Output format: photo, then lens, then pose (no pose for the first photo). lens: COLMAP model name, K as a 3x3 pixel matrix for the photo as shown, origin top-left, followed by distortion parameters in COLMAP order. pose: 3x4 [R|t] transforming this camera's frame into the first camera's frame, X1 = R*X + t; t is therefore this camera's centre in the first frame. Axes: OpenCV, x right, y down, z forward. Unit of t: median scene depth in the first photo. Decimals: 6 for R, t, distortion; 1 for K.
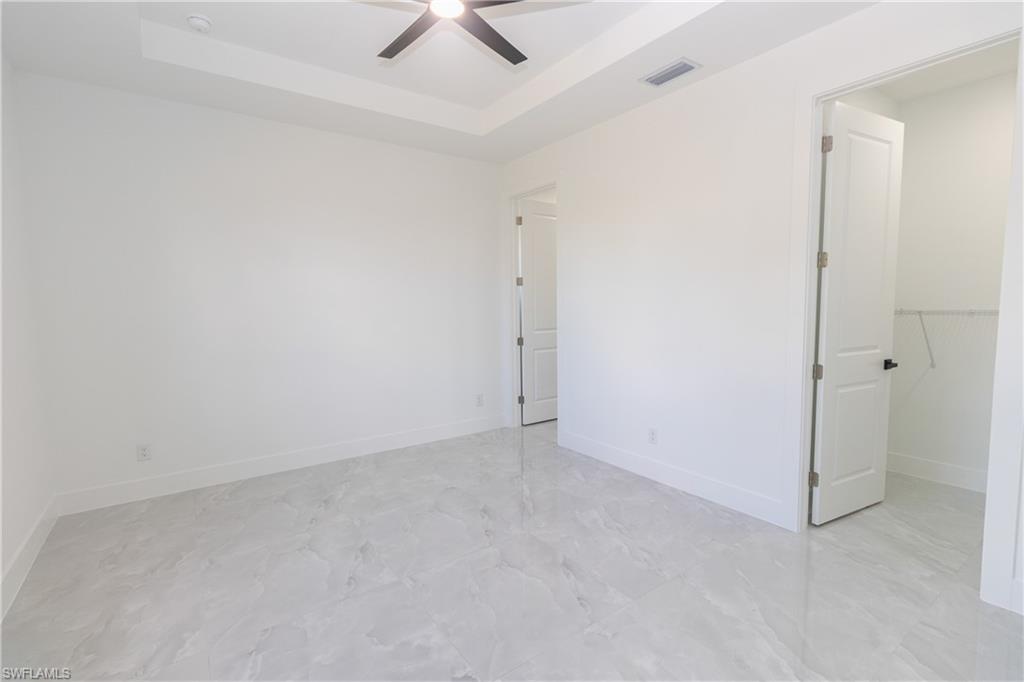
lens RADIAL K [[470.1, 0, 513.1], [0, 470.1, 340.9], [0, 0, 1]] dist [0.000801, -0.000070]
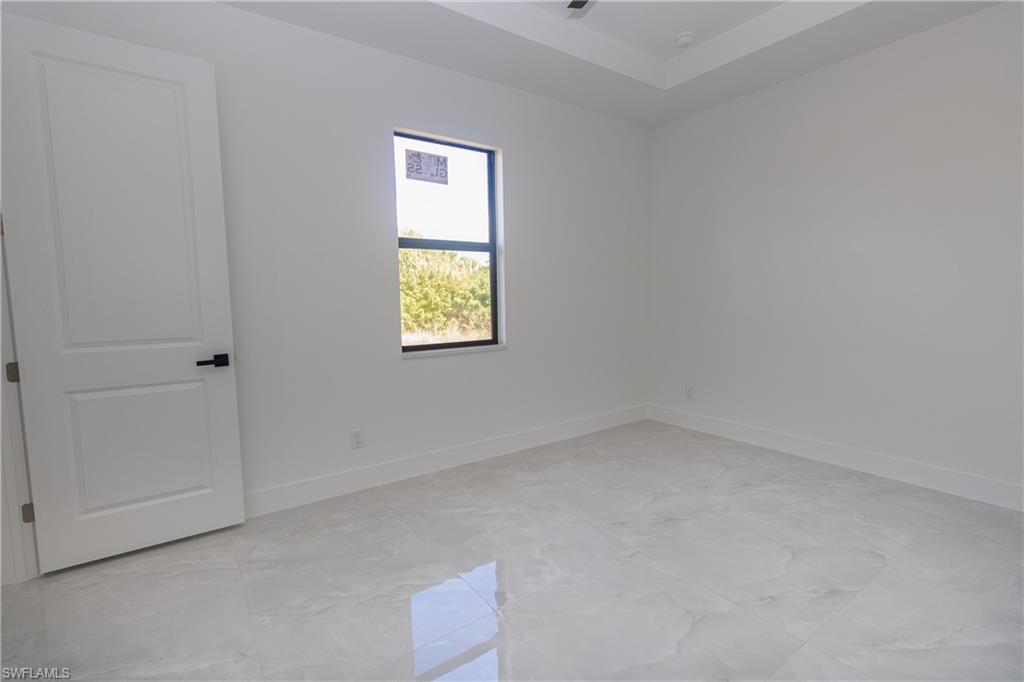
lens RADIAL K [[469.0, 0, 512.7], [0, 469.0, 338.3], [0, 0, 1]] dist [0.001780, 0.000194]
pose [[-0.007720, 0.100648, -0.994892, 0.704117], [-0.065366, 0.992743, 0.100937, -0.015860], [0.997831, 0.065812, -0.001085, 0.720019]]
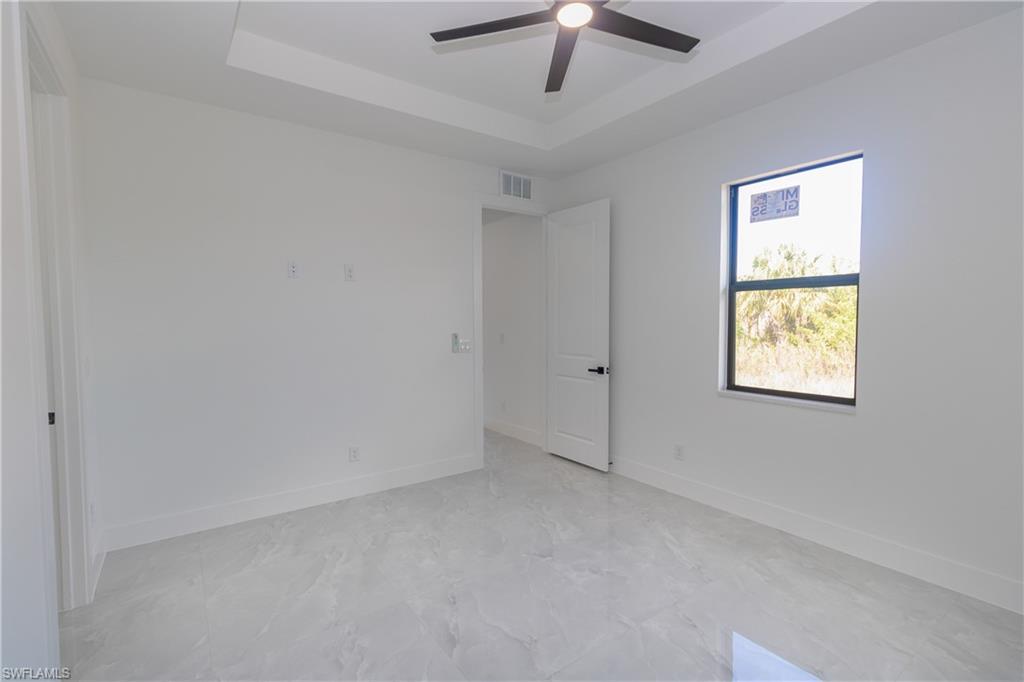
lens RADIAL K [[470.1, 0, 513.1], [0, 470.1, 340.9], [0, 0, 1]] dist [0.000801, -0.000070]
pose [[-0.999864, 0.016322, -0.002412, -0.001259], [0.015870, 0.991401, 0.129896, -0.169247], [0.004511, 0.129840, -0.991525, 1.840825]]
